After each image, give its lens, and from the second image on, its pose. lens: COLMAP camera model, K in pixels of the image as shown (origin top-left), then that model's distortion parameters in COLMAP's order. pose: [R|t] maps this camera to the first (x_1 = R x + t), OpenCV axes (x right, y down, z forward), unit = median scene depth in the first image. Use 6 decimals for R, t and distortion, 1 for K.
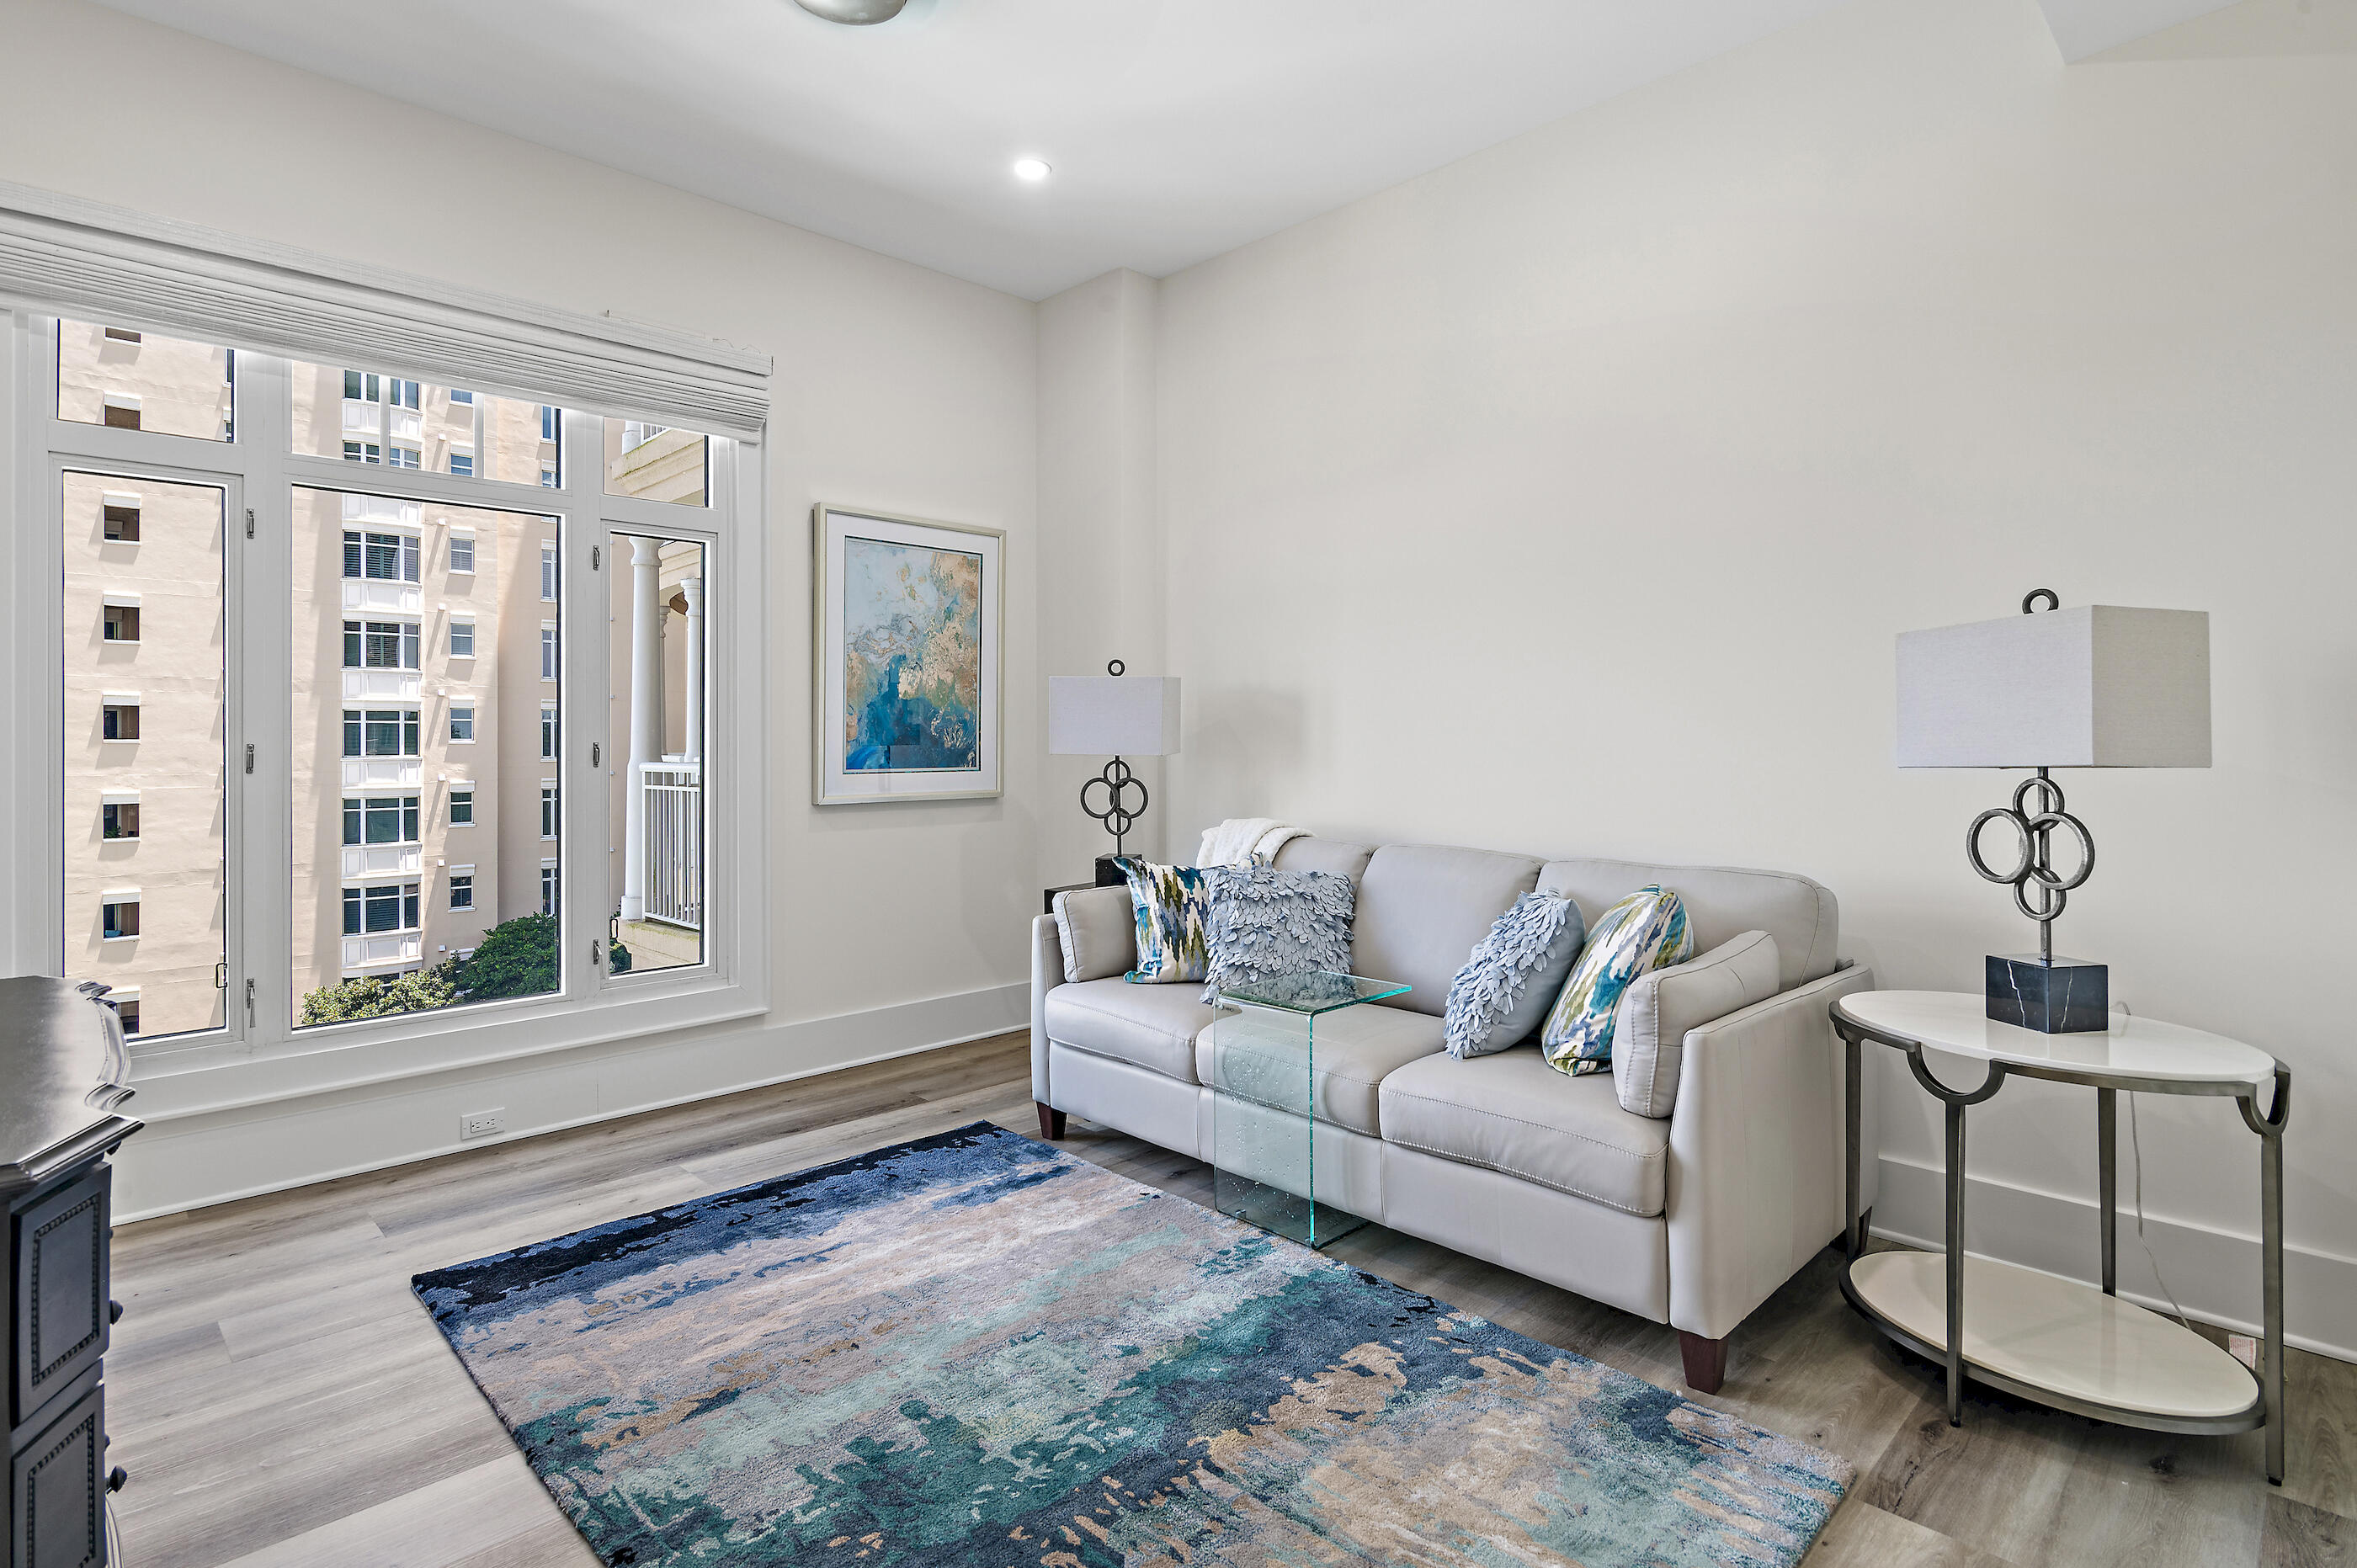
lens RADIAL K [[1194.0, 0, 1178.5], [0, 1194.0, 784.0], [0, 0, 1]] dist [-0.020335, 0.000455]
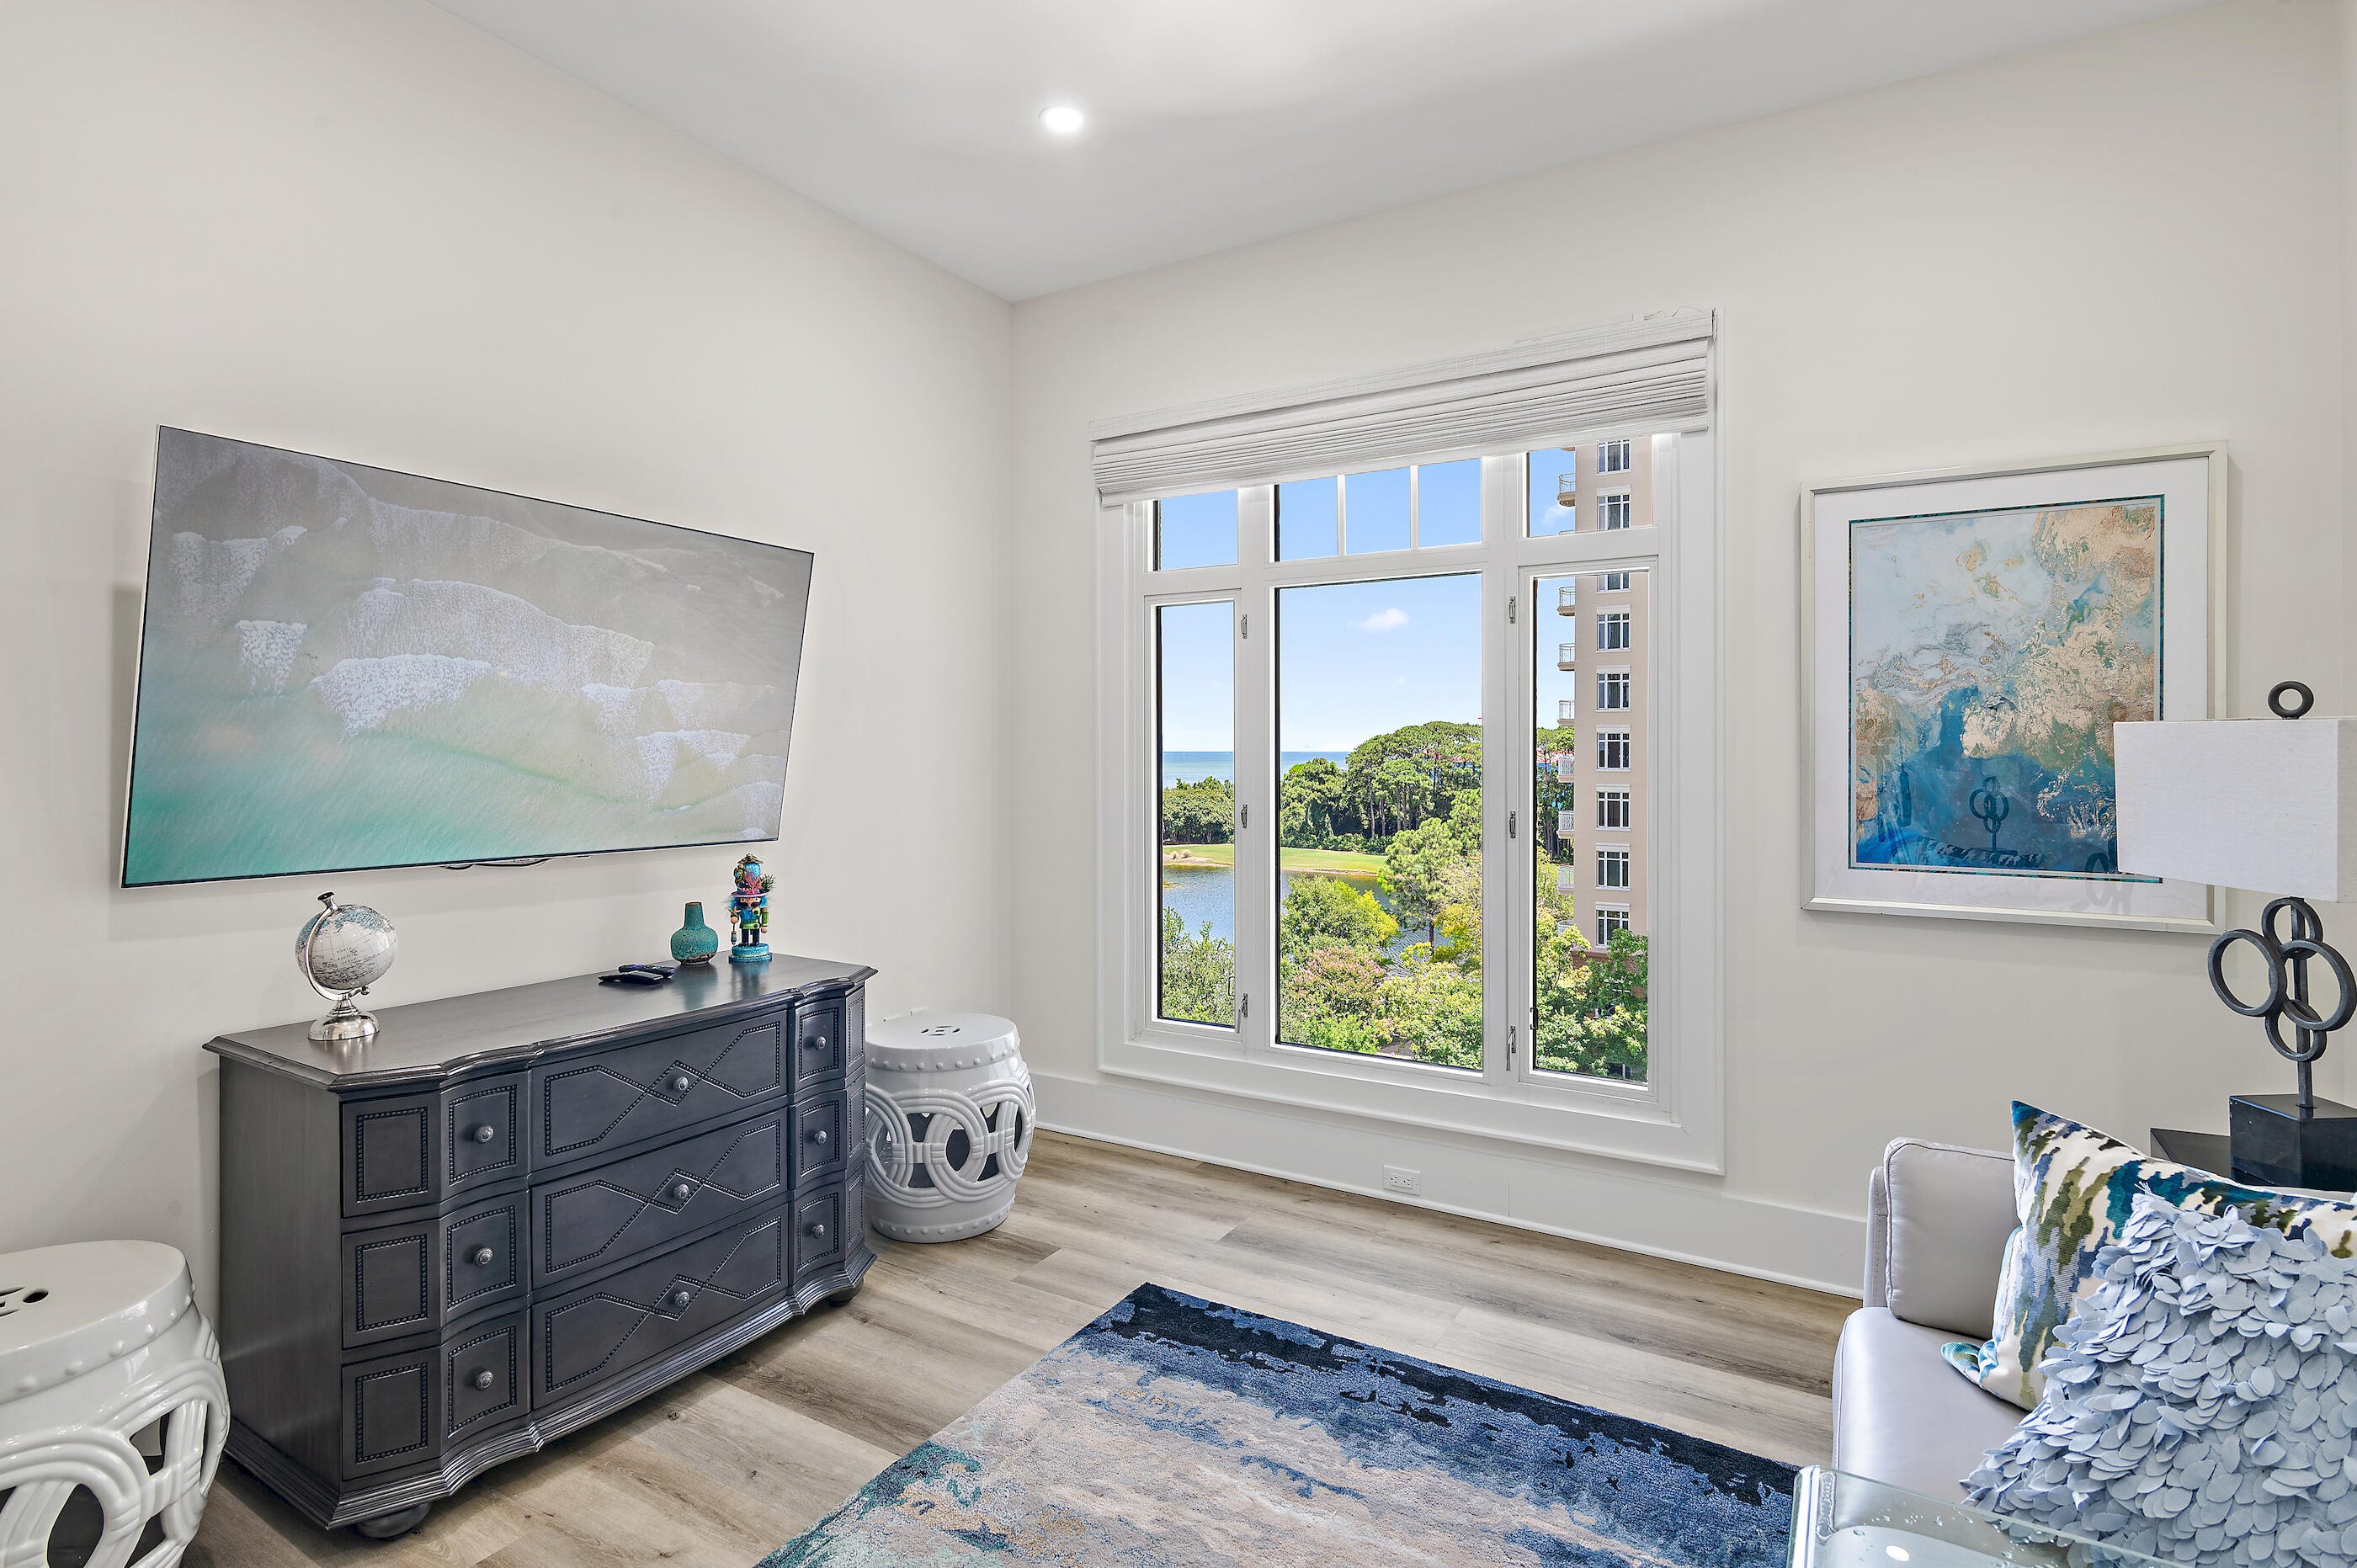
lens RADIAL K [[1171.2, 0, 1171.3], [0, 1171.2, 770.3], [0, 0, 1]] dist [0.002020, -0.000273]
pose [[0.239146, 0.018591, -0.970806, 0.312609], [-0.038958, 0.999195, 0.009538, -0.062509], [0.970202, 0.035540, 0.239678, 0.513468]]
